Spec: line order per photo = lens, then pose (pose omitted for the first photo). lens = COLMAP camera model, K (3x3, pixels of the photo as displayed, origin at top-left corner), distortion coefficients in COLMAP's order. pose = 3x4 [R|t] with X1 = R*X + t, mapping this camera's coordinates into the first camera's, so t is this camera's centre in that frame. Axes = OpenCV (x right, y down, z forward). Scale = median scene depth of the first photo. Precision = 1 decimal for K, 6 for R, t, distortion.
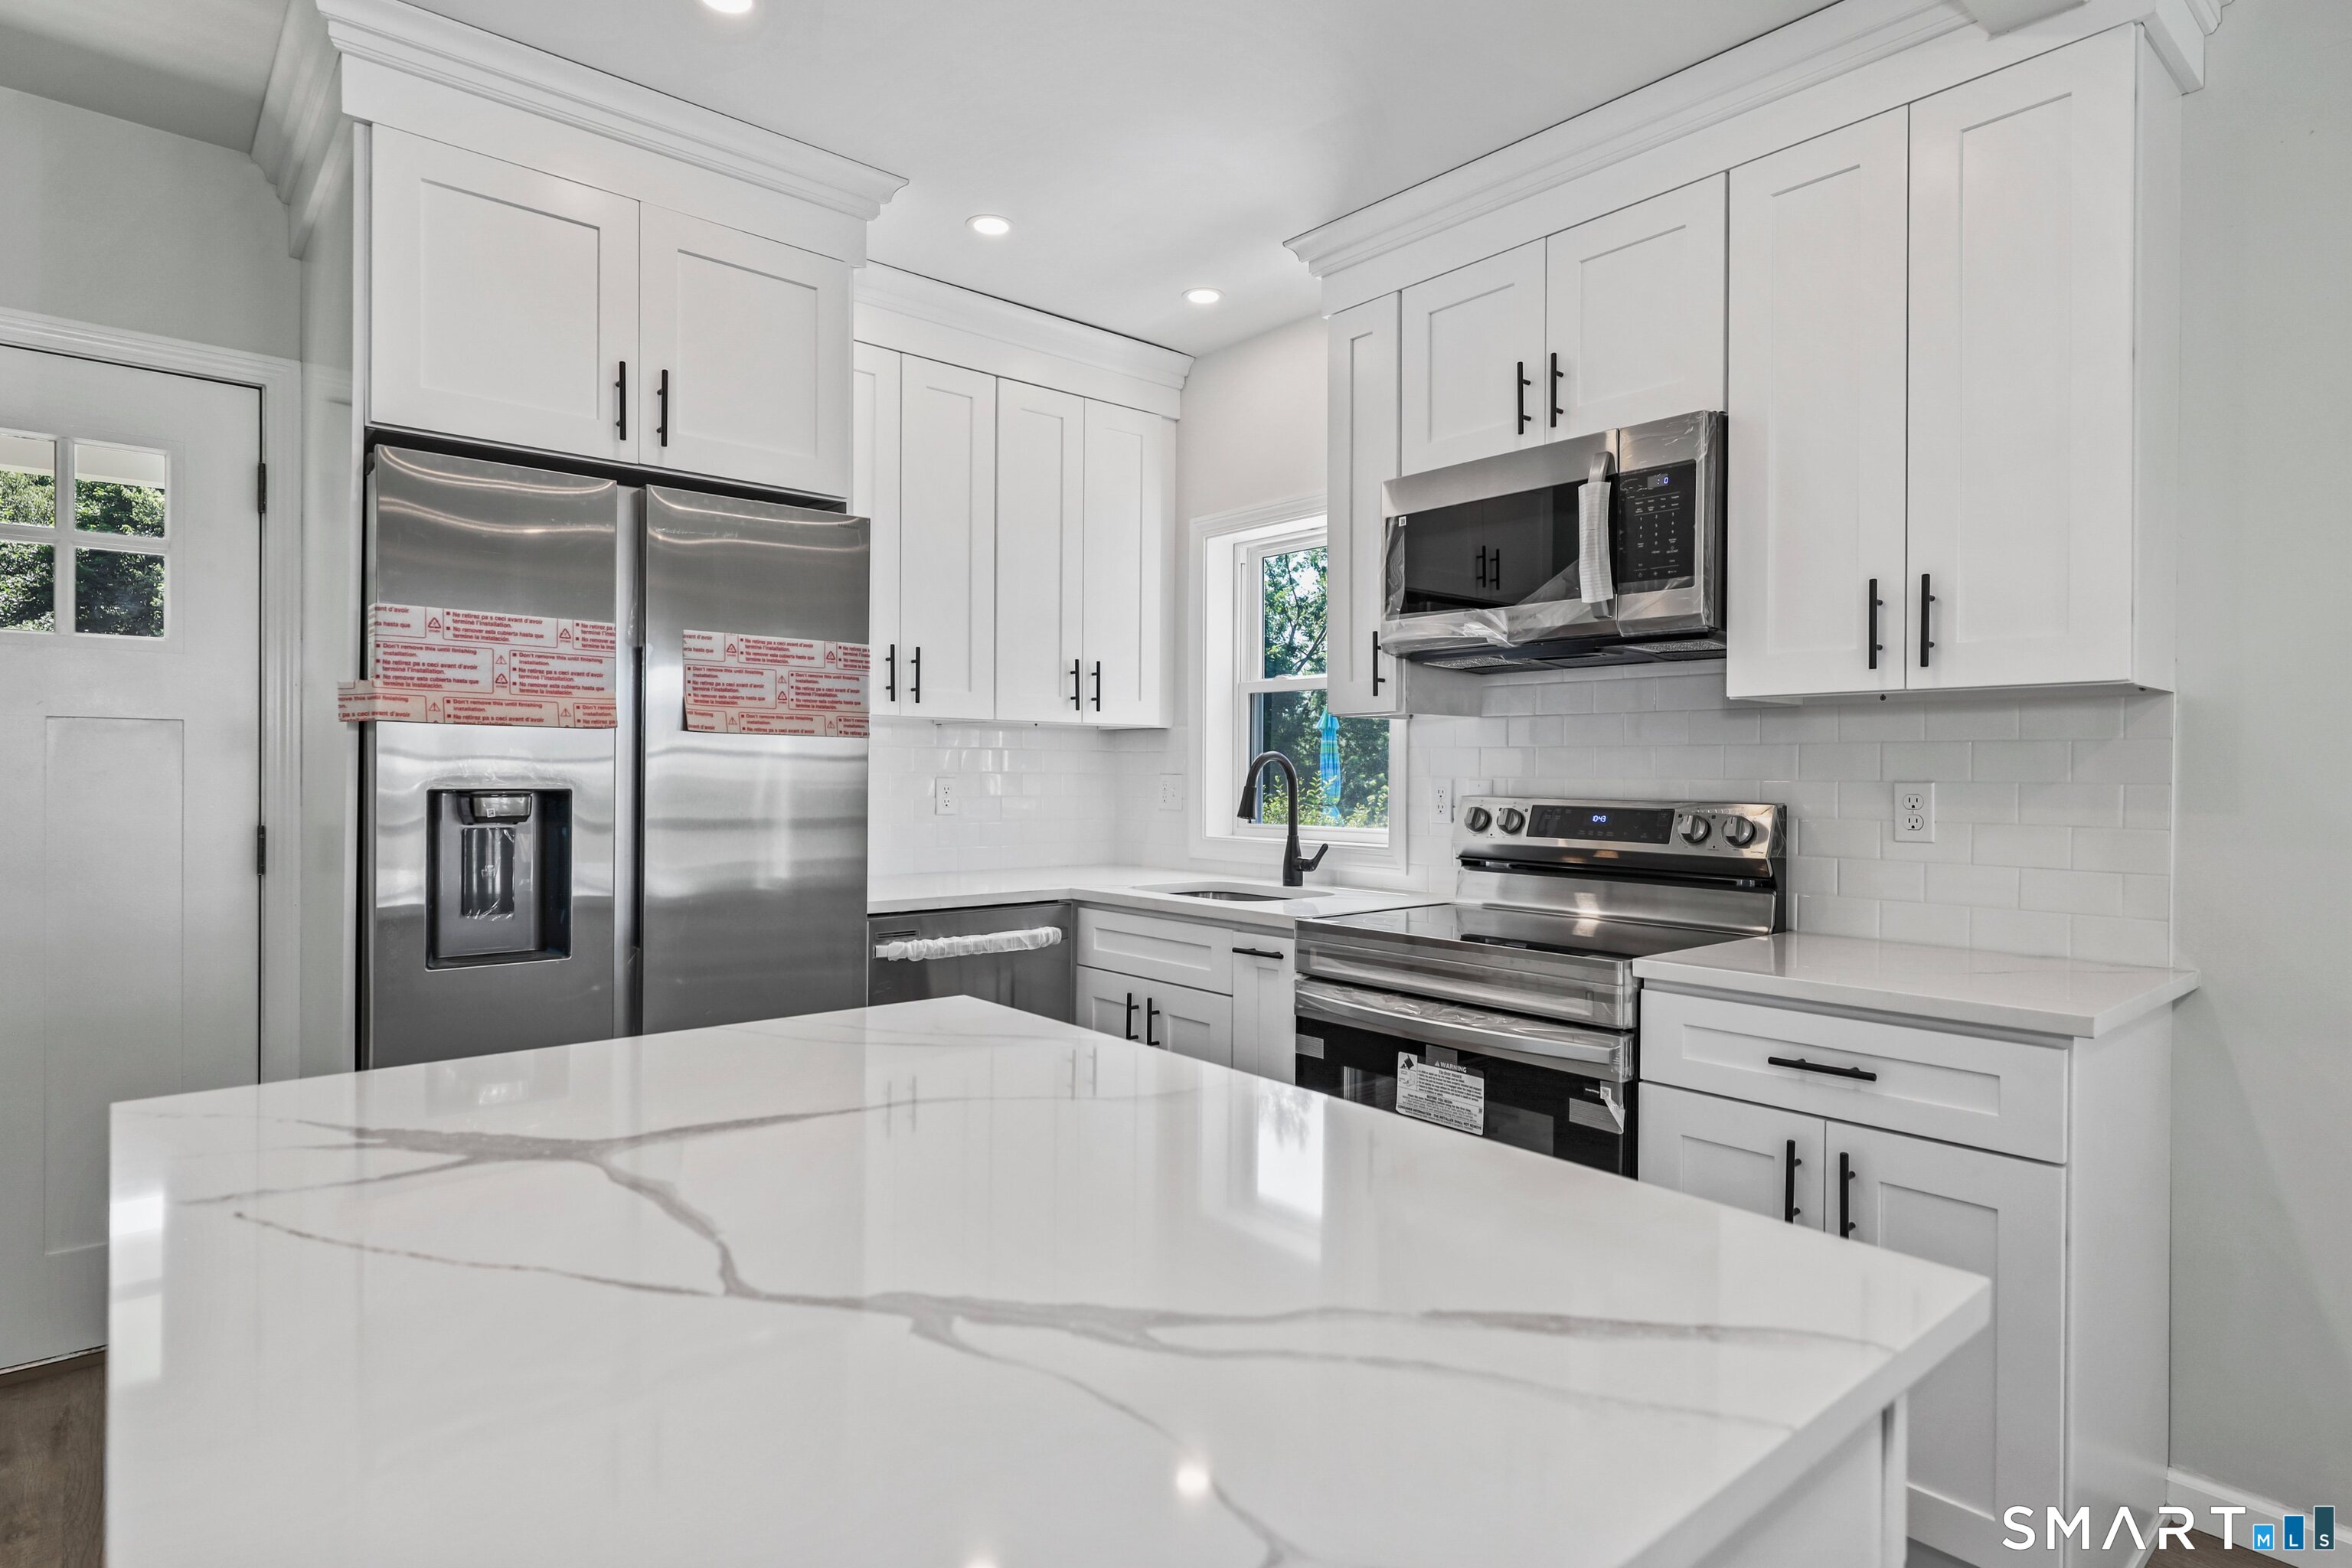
lens RADIAL K [[1235.4, 0, 1176.0], [0, 1235.4, 784.0], [0, 0, 1]] dist [-0.000005, 0.000079]
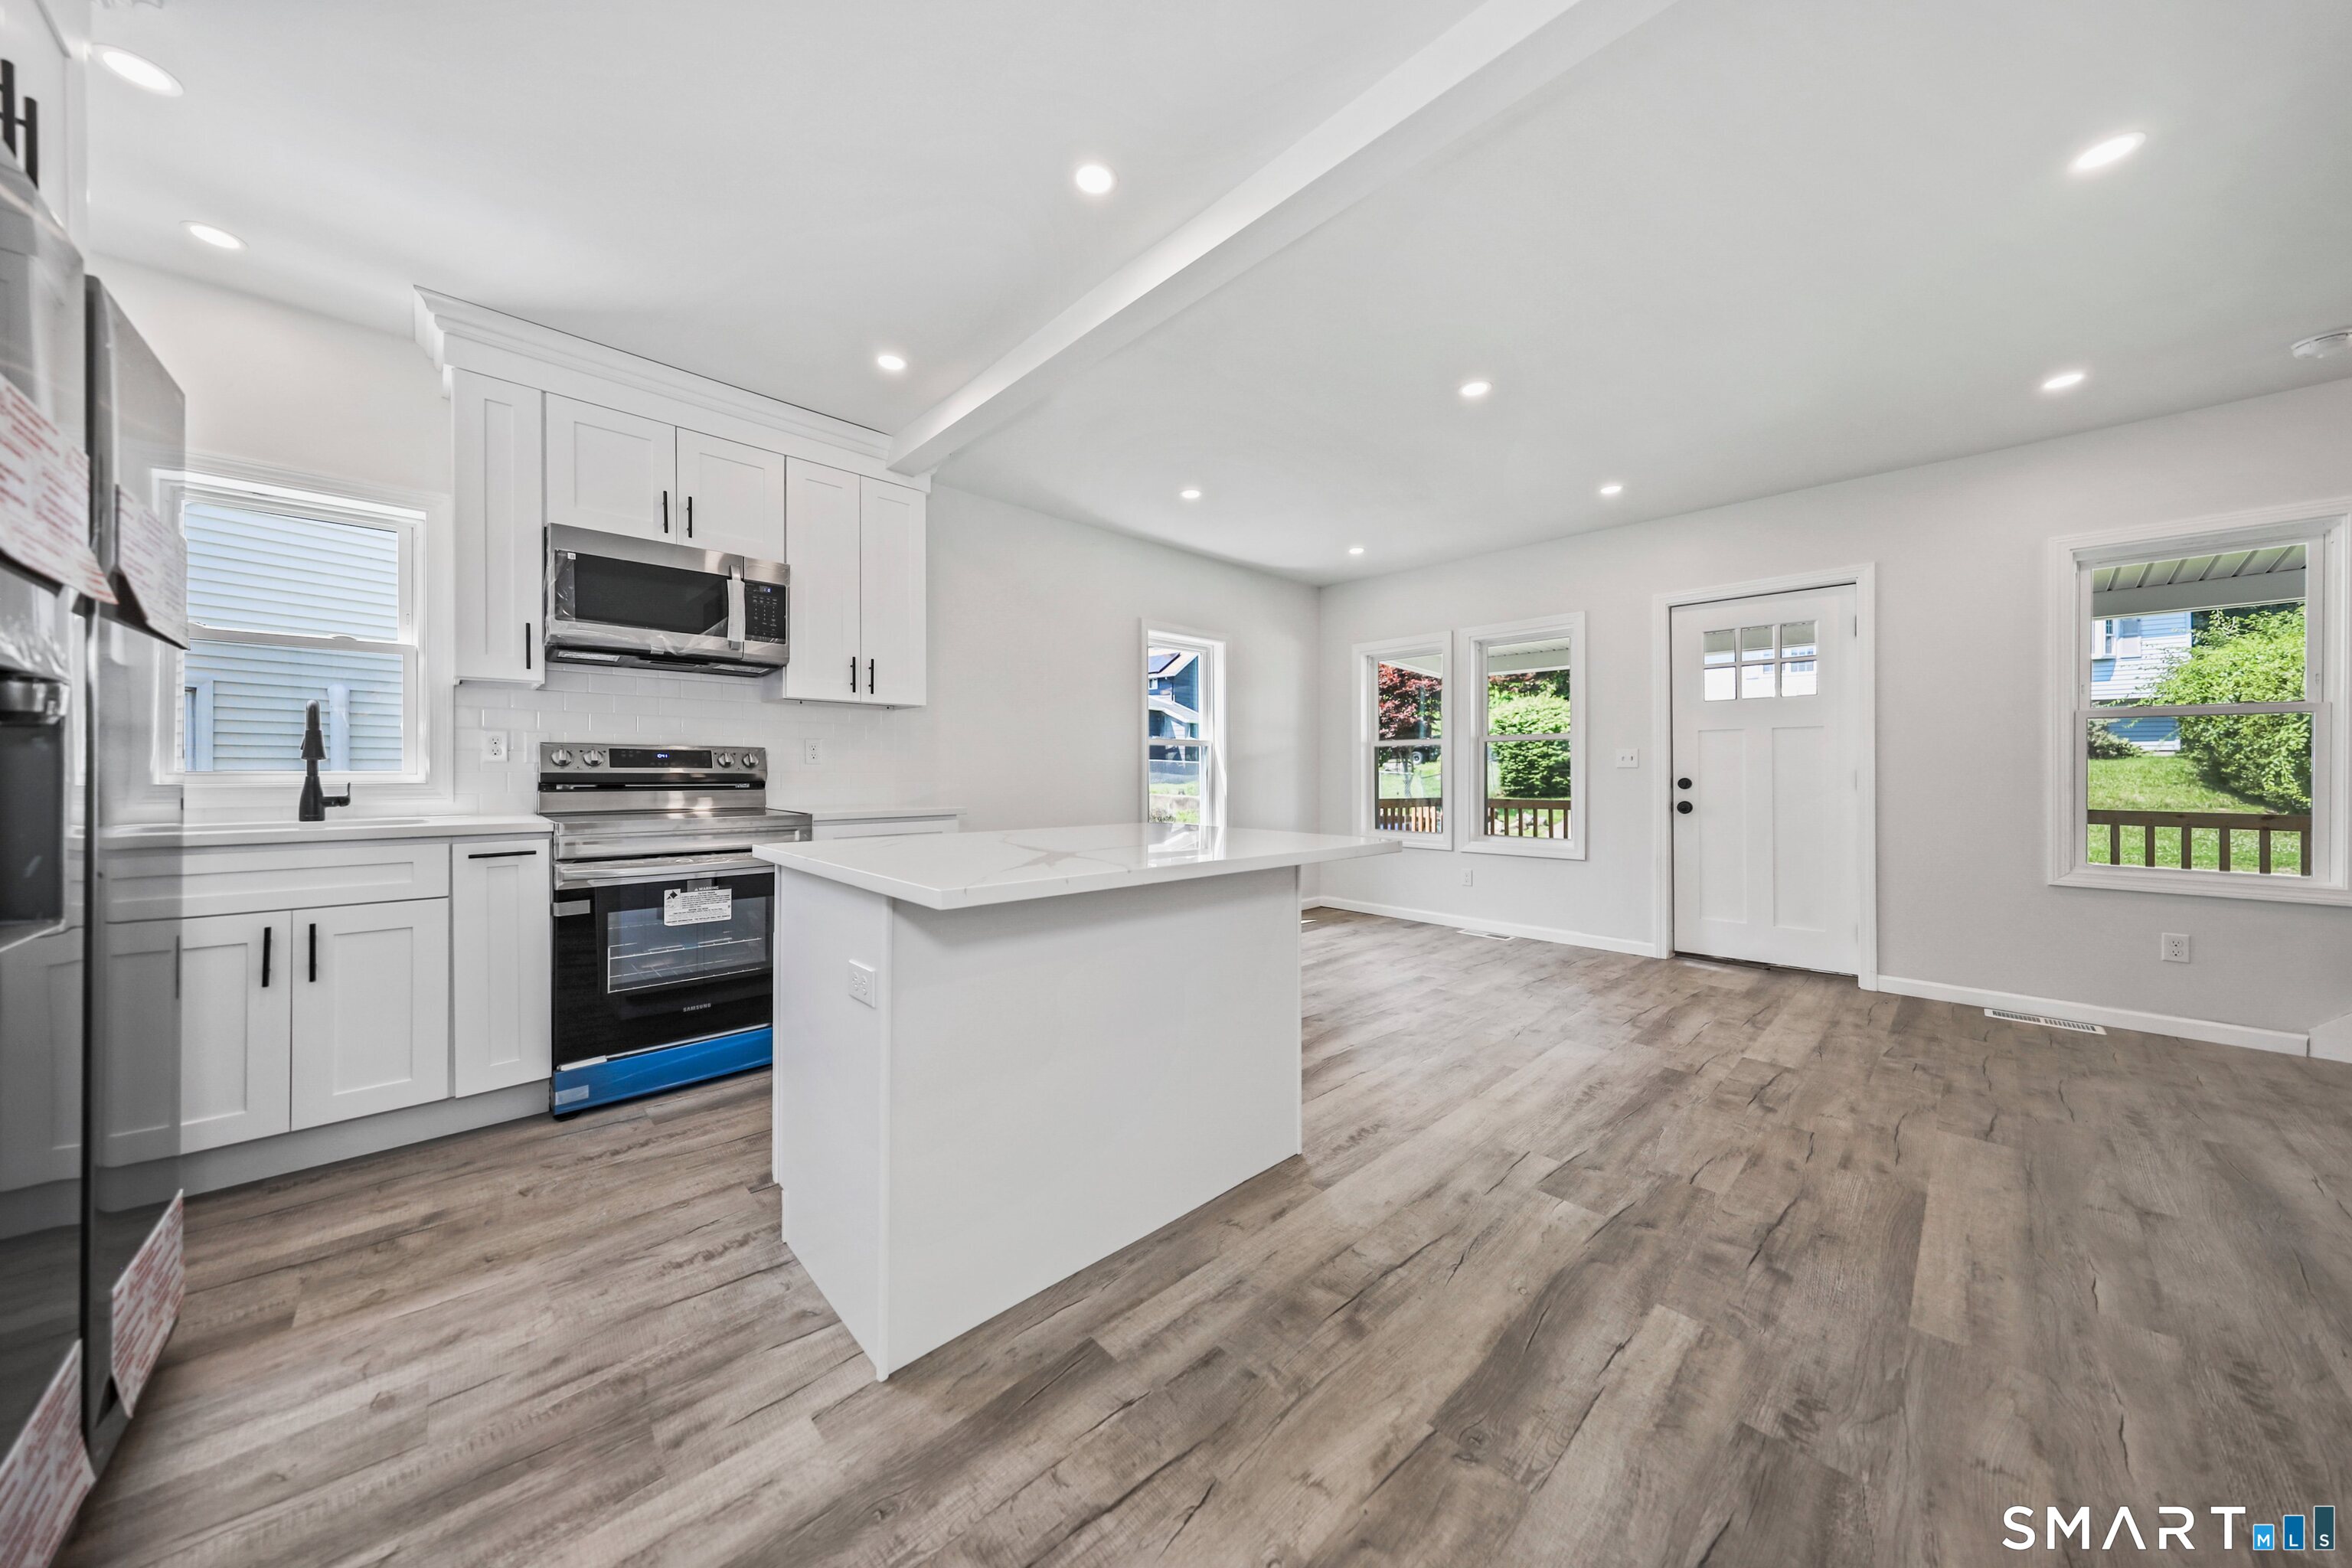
lens RADIAL K [[767.5, 0, 1159.2], [0, 767.5, 773.4], [0, 0, 1]] dist [0.001660, 0.000100]
pose [[-0.033413, -0.009731, 0.999394, -0.870664], [0.006541, 0.999929, 0.009955, 0.051982], [-0.999420, 0.006870, -0.033347, 0.361026]]
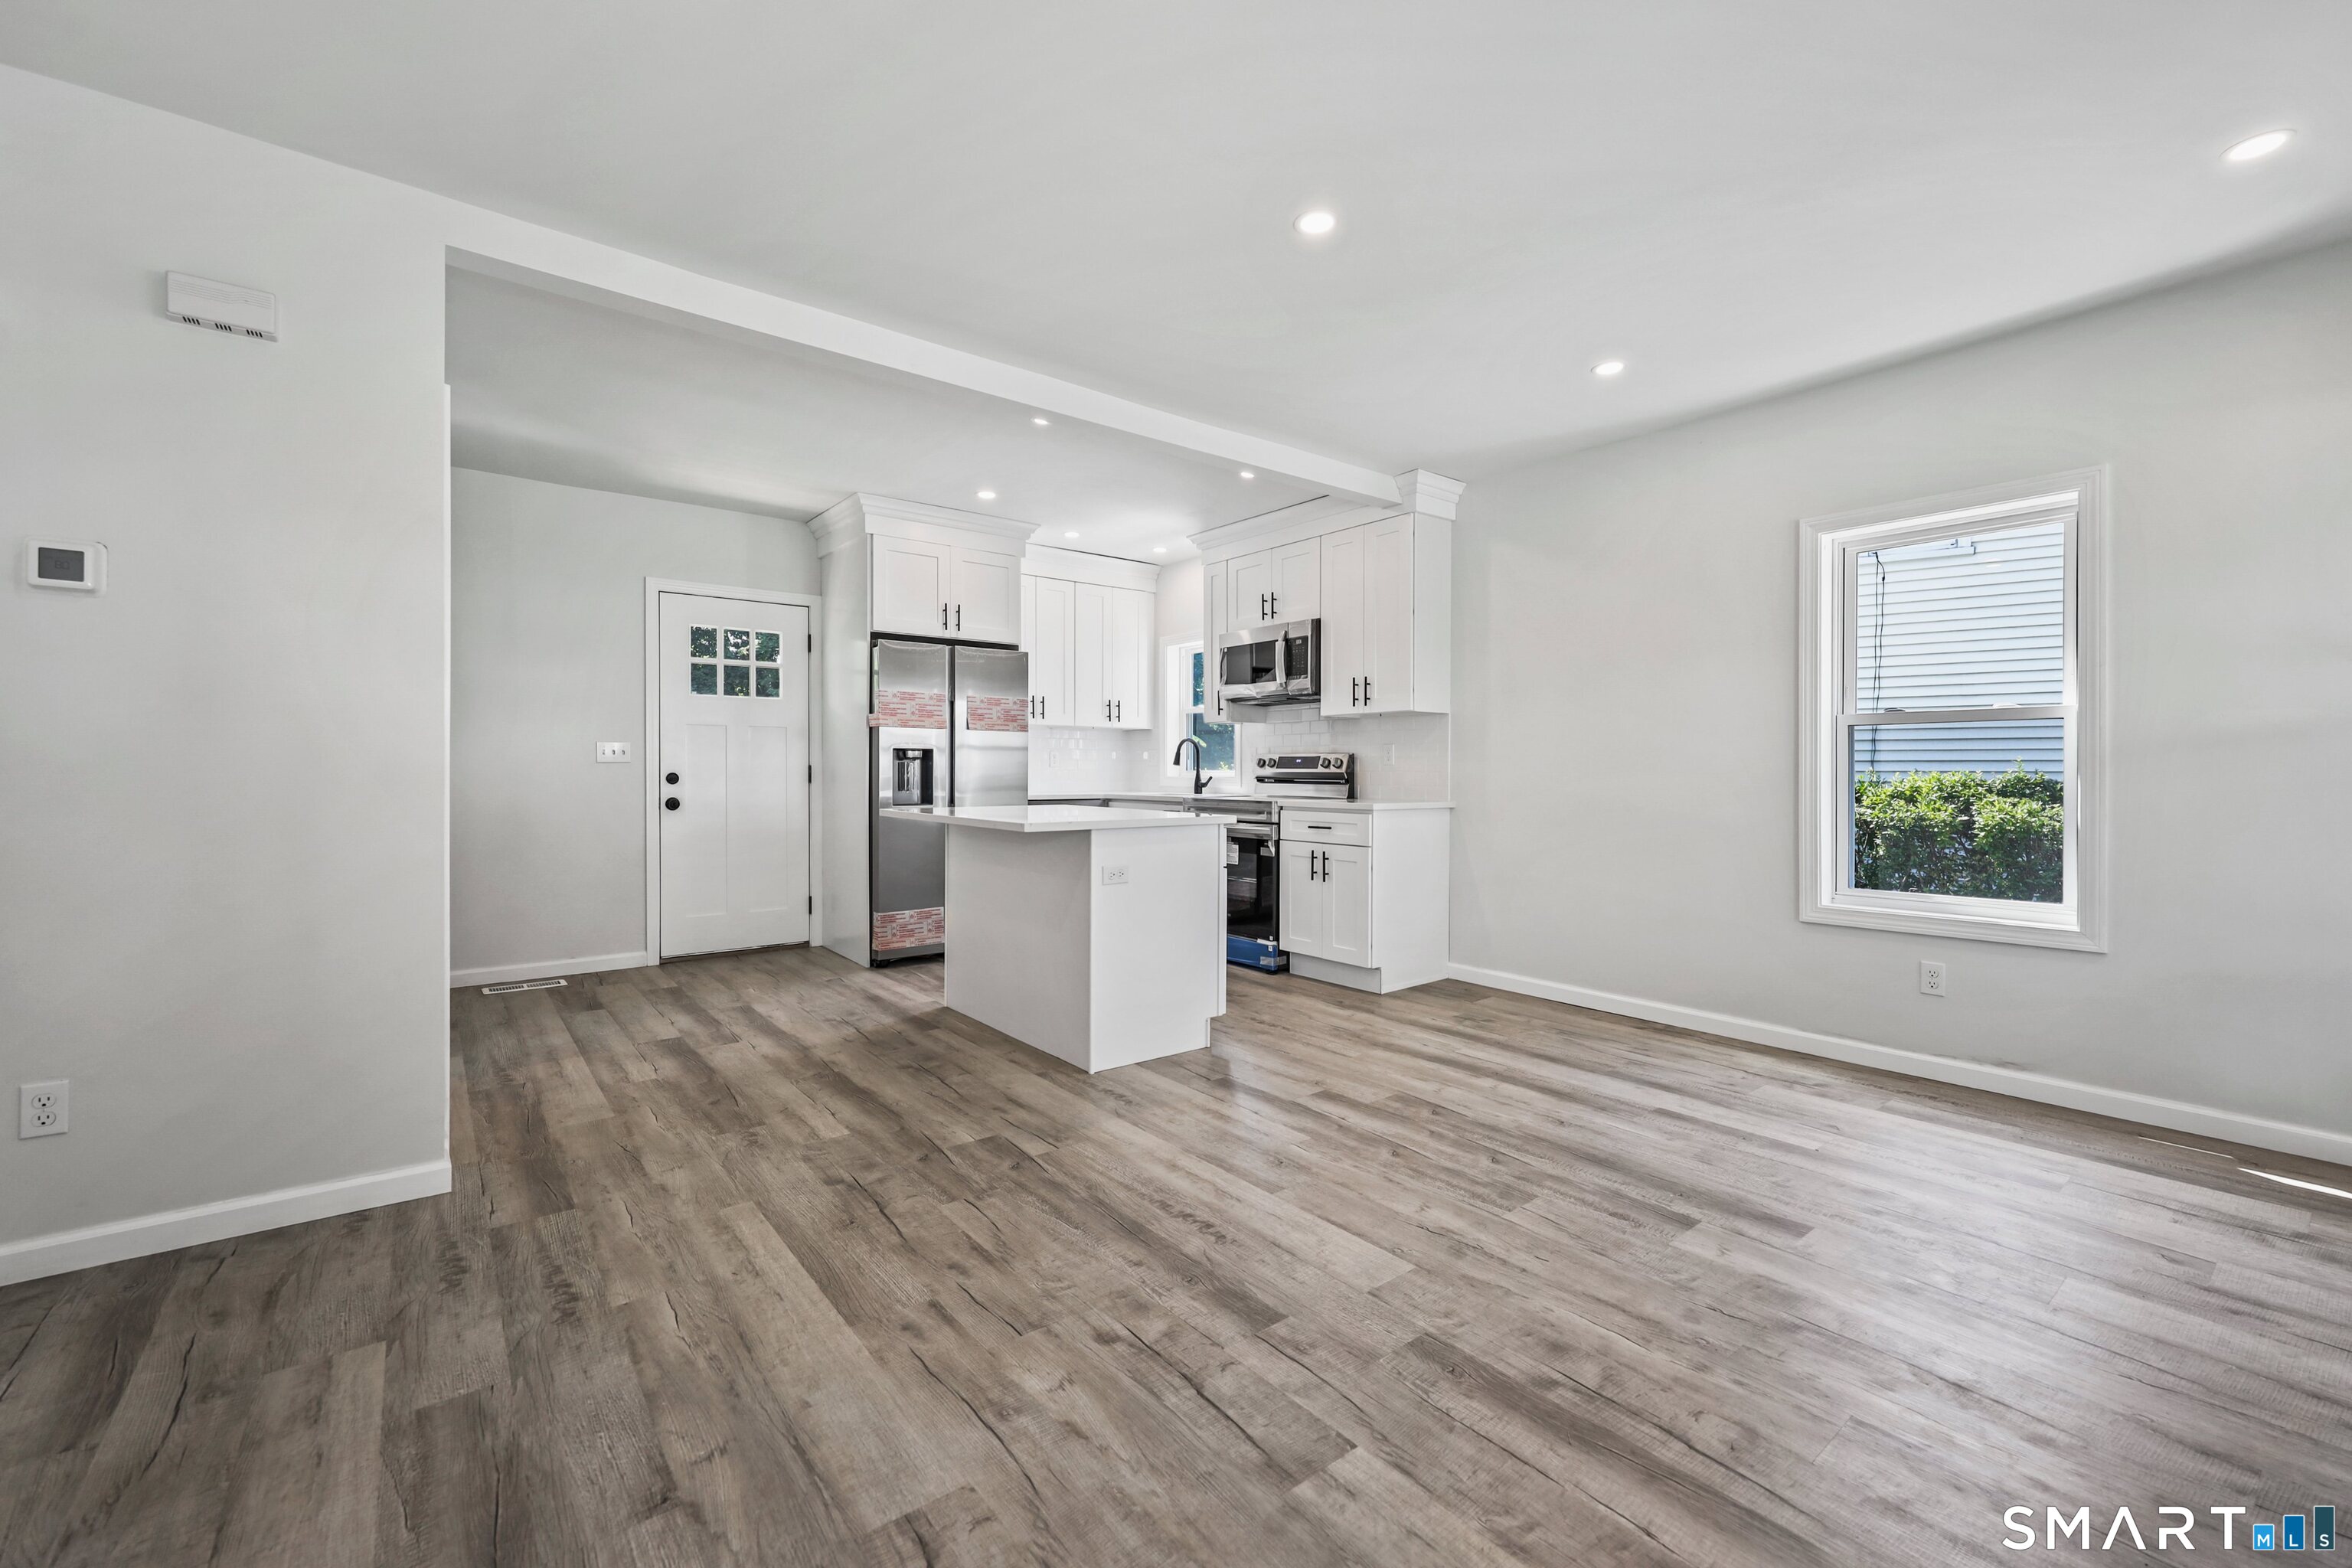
lens RADIAL K [[952.2, 0, 1176.0], [0, 952.2, 784.0], [0, 0, 1]] dist [0.000279, 0.000024]
pose [[0.999038, -0.003670, -0.043694, 0.185509], [0.003922, 0.999976, 0.005683, 0.072624], [0.043672, -0.005849, 0.999029, -1.190197]]
